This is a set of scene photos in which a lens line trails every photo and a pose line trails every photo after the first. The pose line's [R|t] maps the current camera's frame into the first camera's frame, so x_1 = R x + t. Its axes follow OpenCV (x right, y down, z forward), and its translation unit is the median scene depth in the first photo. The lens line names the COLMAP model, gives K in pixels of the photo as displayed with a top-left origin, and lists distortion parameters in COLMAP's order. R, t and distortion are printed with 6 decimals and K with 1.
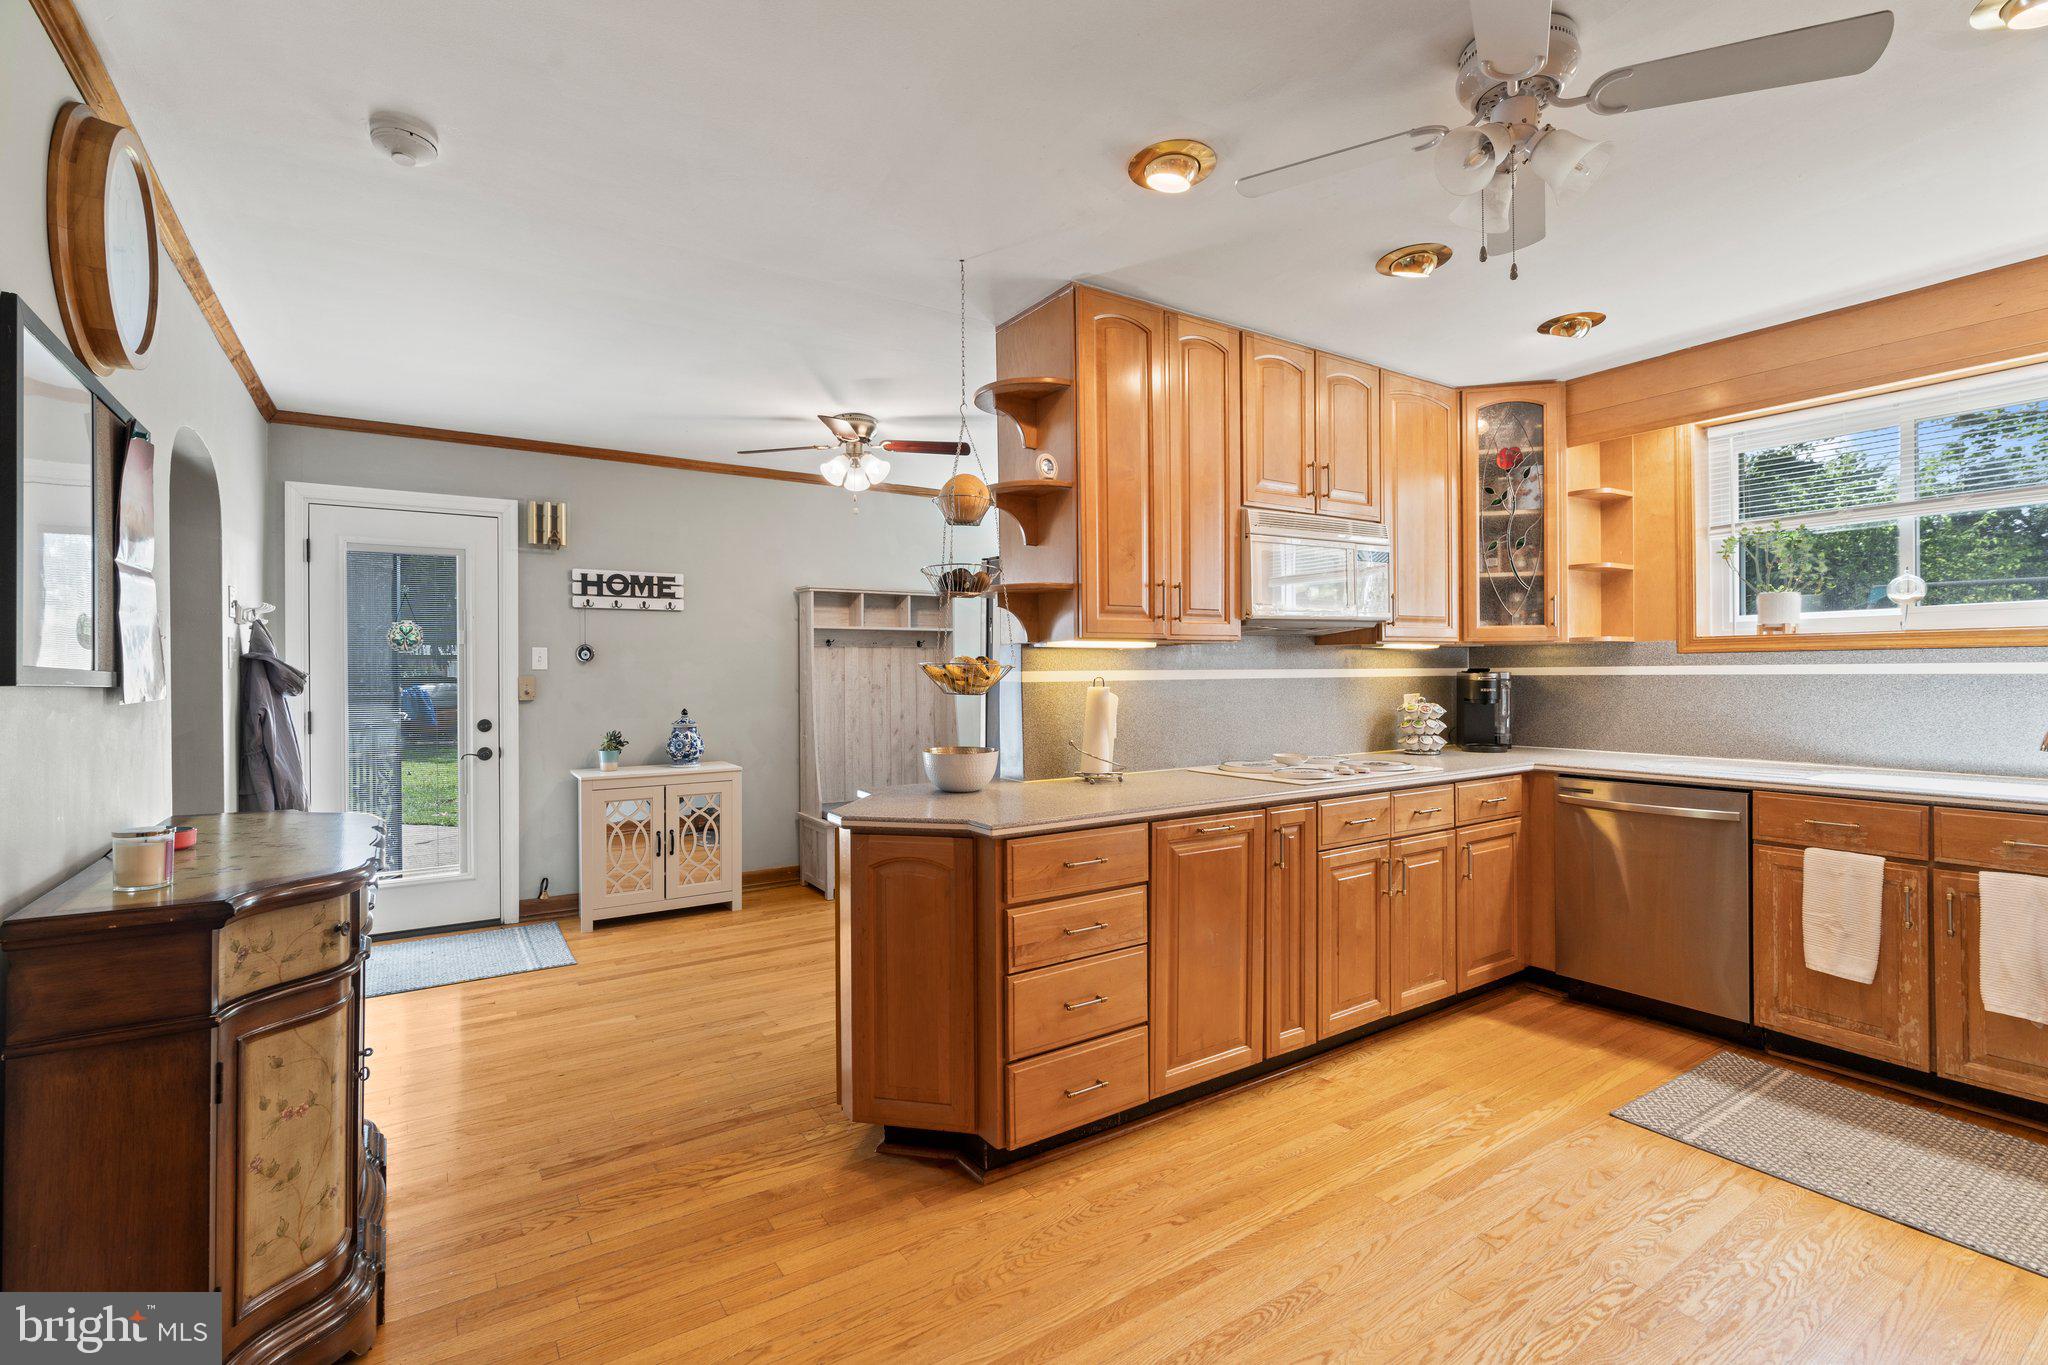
lens RADIAL K [[921.8, 0, 1011.1], [0, 921.8, 673.1], [0, 0, 1]] dist [-0.012990, 0.004689]
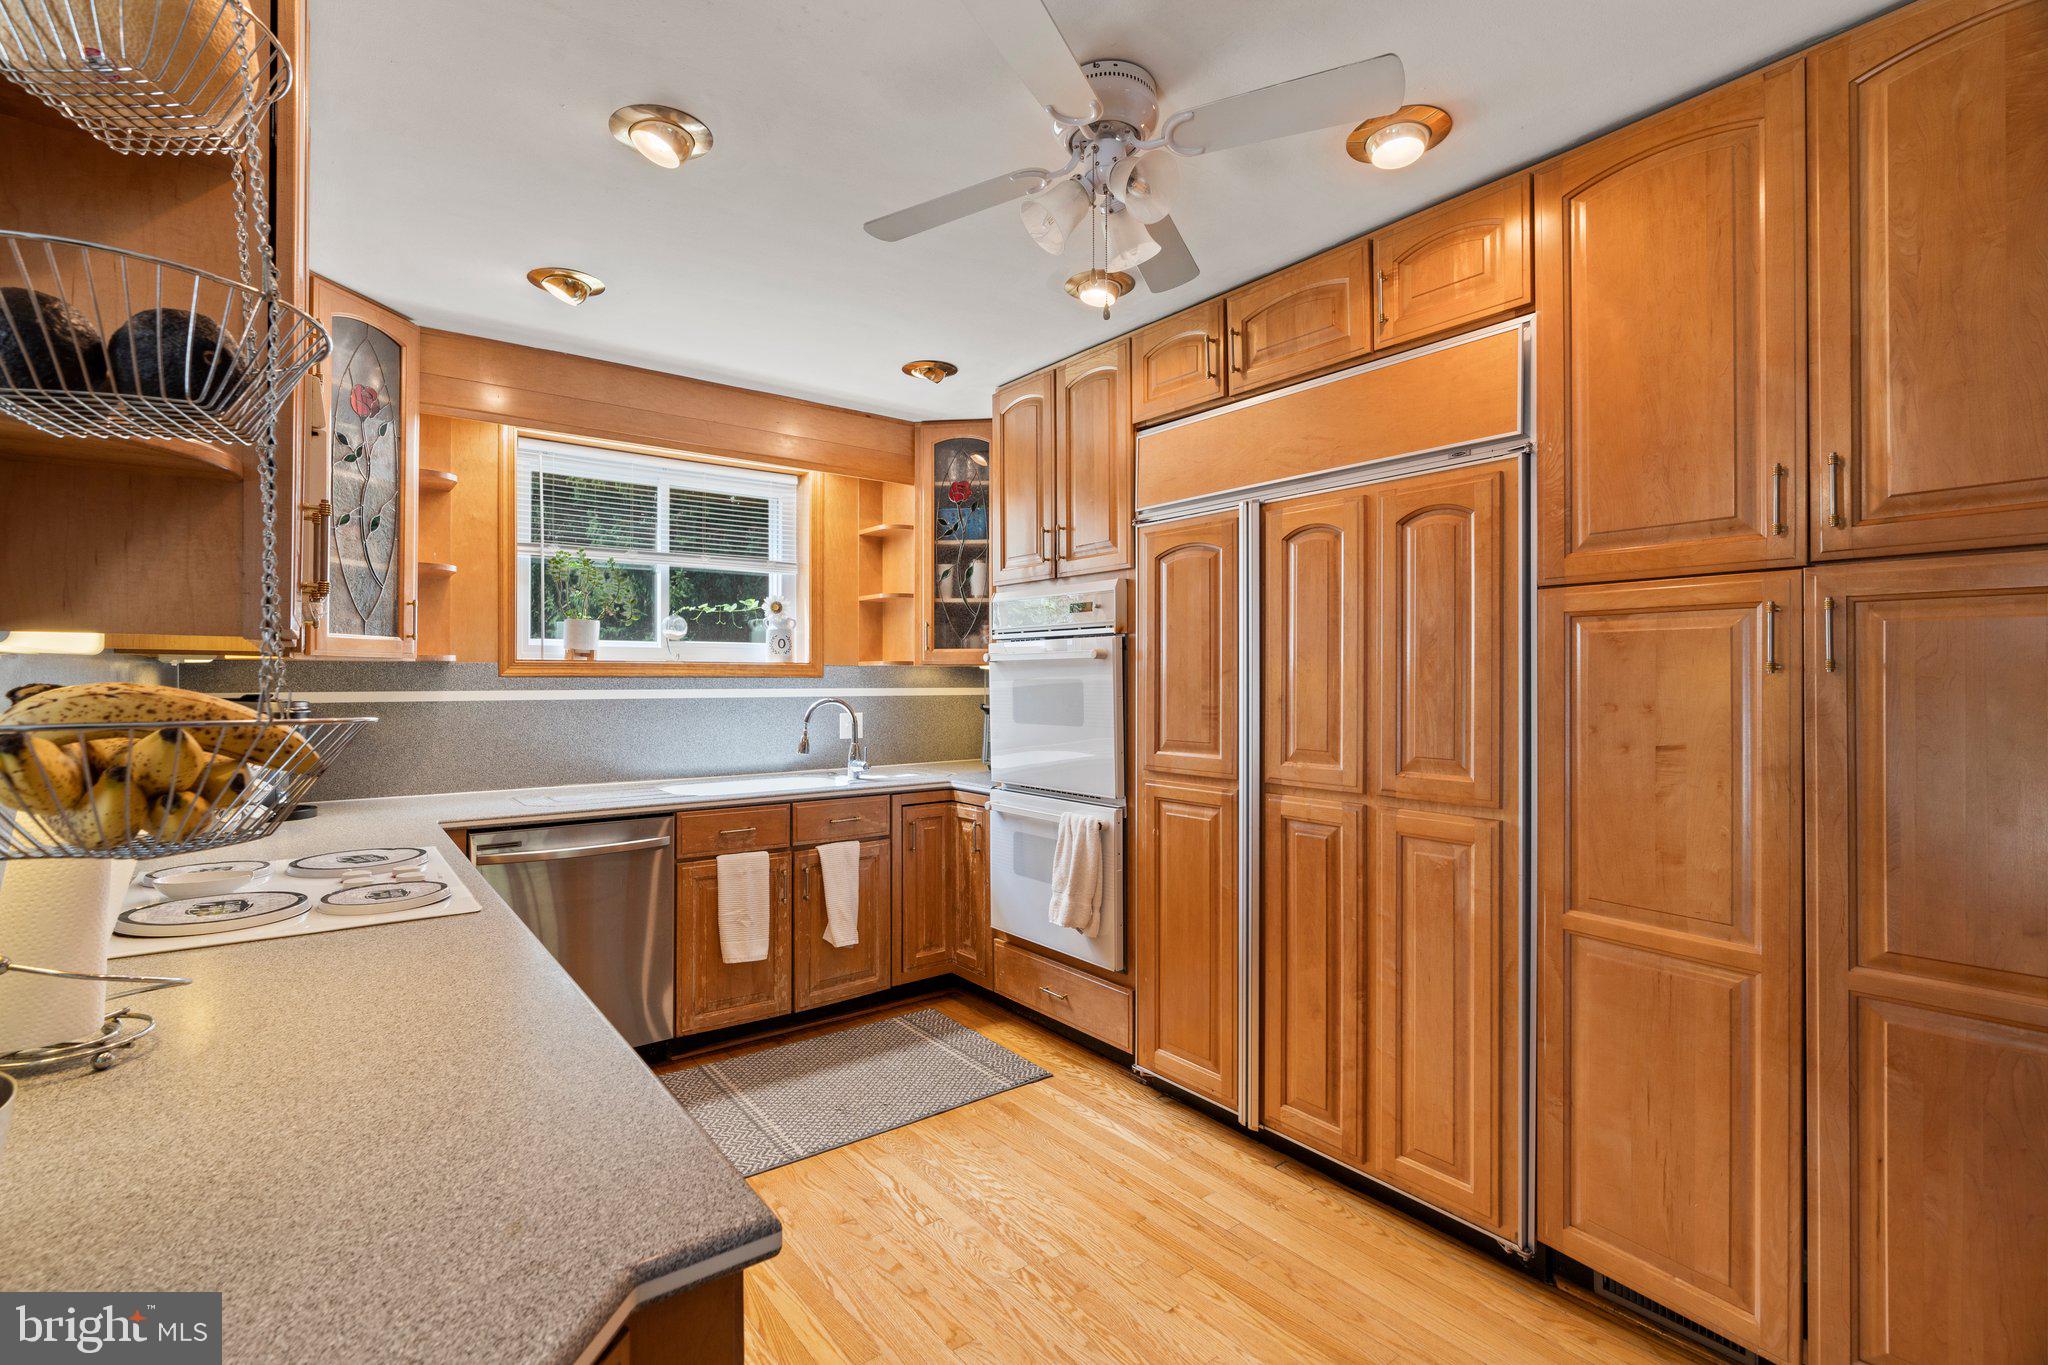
lens RADIAL K [[921.8, 0, 1011.1], [0, 921.8, 677.6], [0, 0, 1]] dist [-0.012990, 0.004689]
pose [[-0.080966, 0.007861, 0.996686, -0.252960], [-0.000753, 0.999968, -0.007948, -0.016586], [-0.996717, -0.001394, -0.080957, 0.674386]]
